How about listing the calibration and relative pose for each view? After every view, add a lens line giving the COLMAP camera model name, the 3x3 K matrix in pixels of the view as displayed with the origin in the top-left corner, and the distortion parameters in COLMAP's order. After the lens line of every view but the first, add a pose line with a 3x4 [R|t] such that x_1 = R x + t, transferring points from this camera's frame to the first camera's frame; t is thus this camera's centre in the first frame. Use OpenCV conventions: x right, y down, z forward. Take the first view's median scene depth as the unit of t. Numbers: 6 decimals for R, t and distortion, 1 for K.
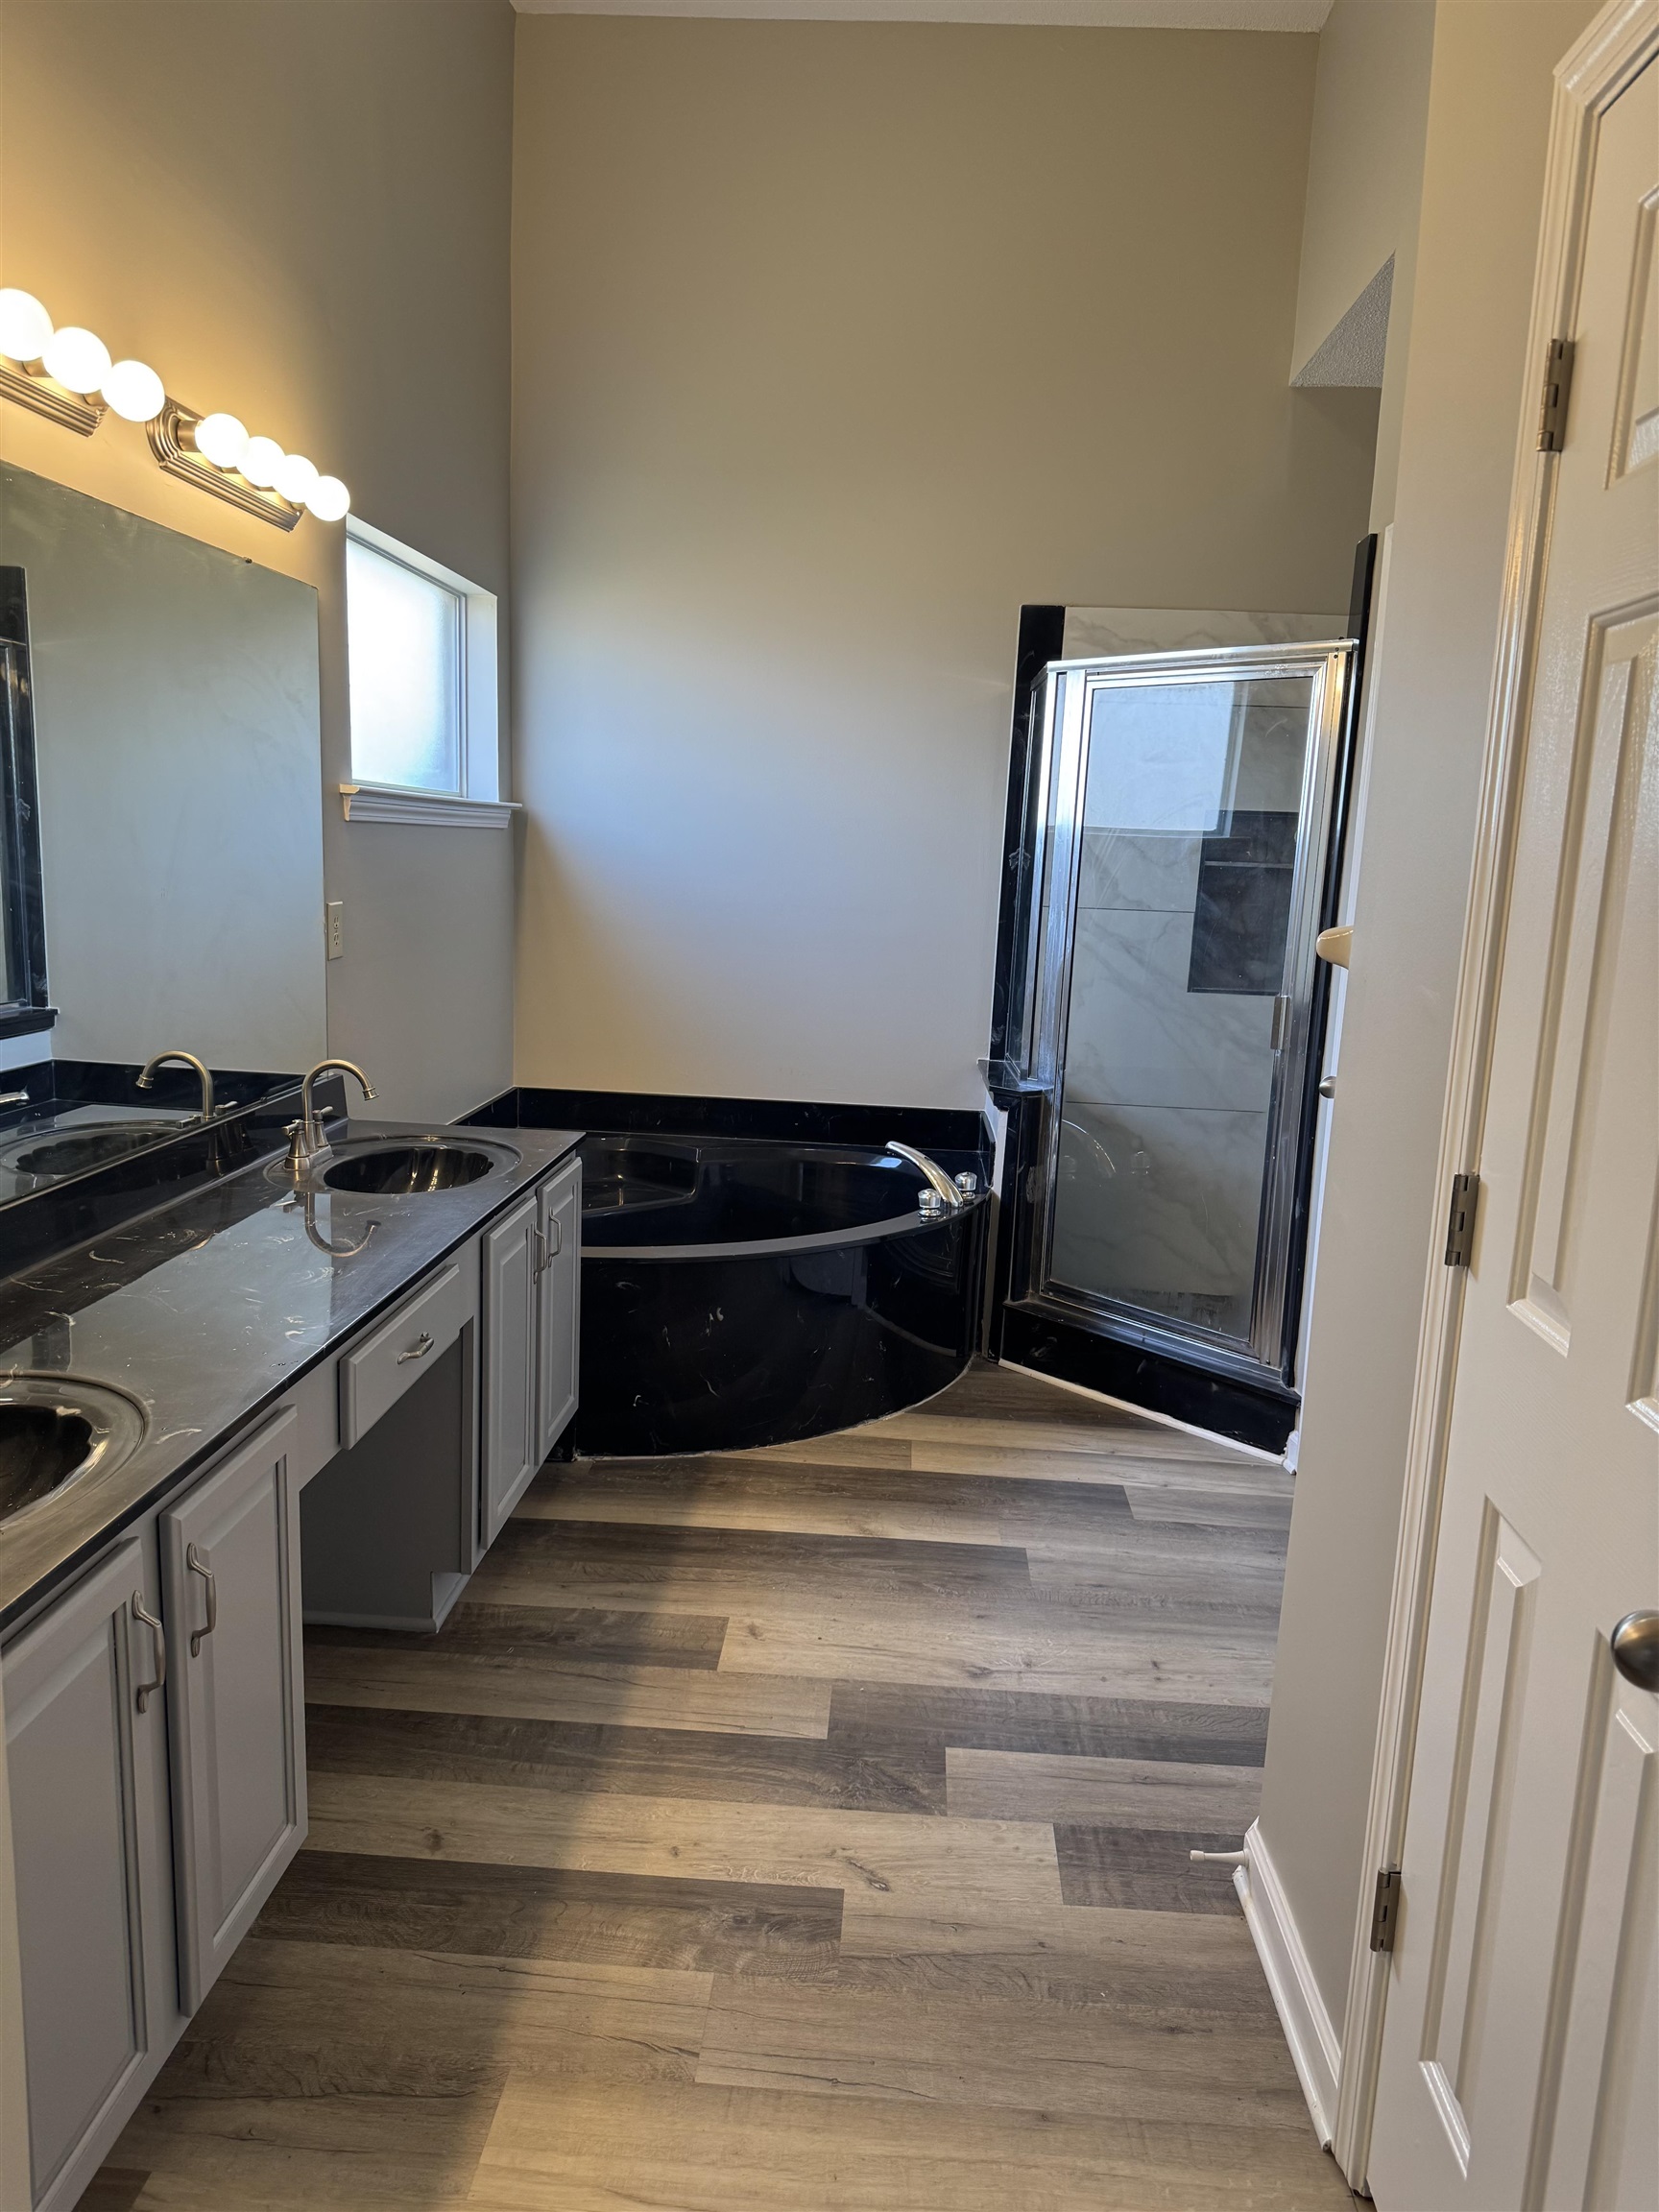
lens RADIAL K [[1564.9, 0, 829.0], [0, 1564.9, 1108.8], [0, 0, 1]] dist [0.070660, -0.048577]
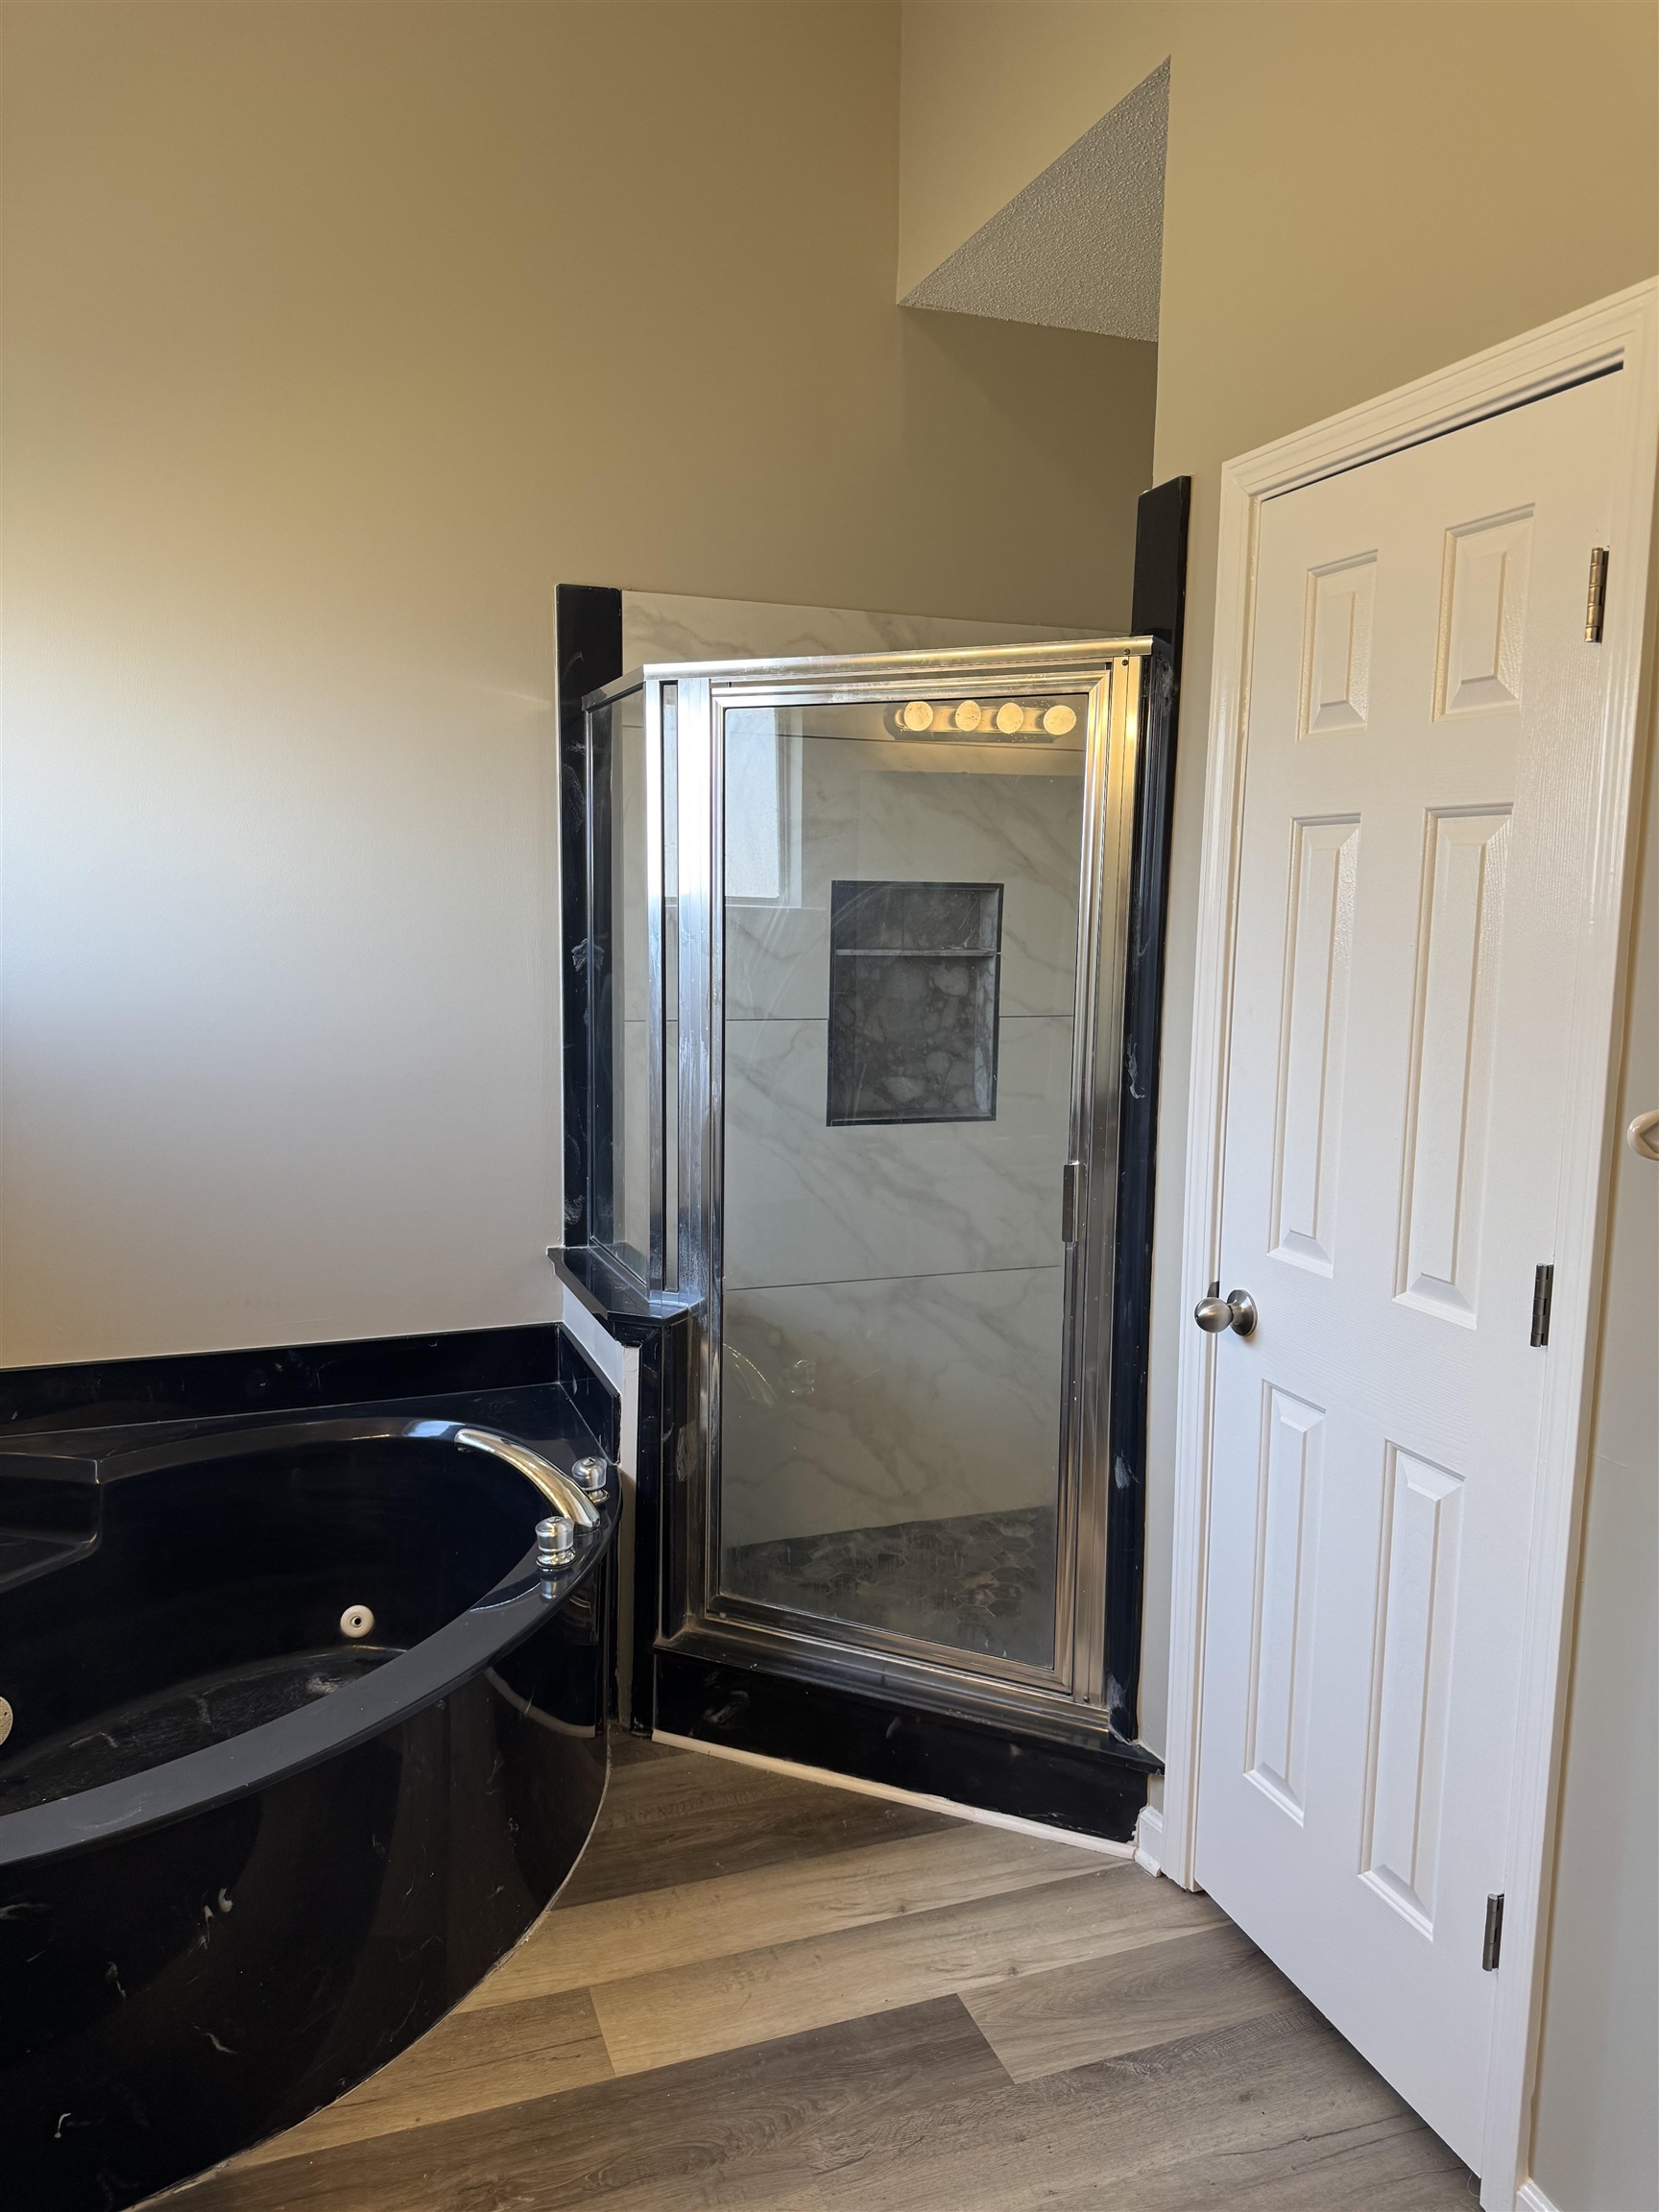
lens RADIAL K [[1564.9, 0, 814.9], [0, 1564.9, 1096.4], [0, 0, 1]] dist [0.070660, -0.048577]
pose [[0.918334, -0.081142, 0.387399, -0.062884], [0.091708, 0.995747, -0.008833, -0.090582], [-0.385034, 0.043639, 0.921870, 0.367916]]
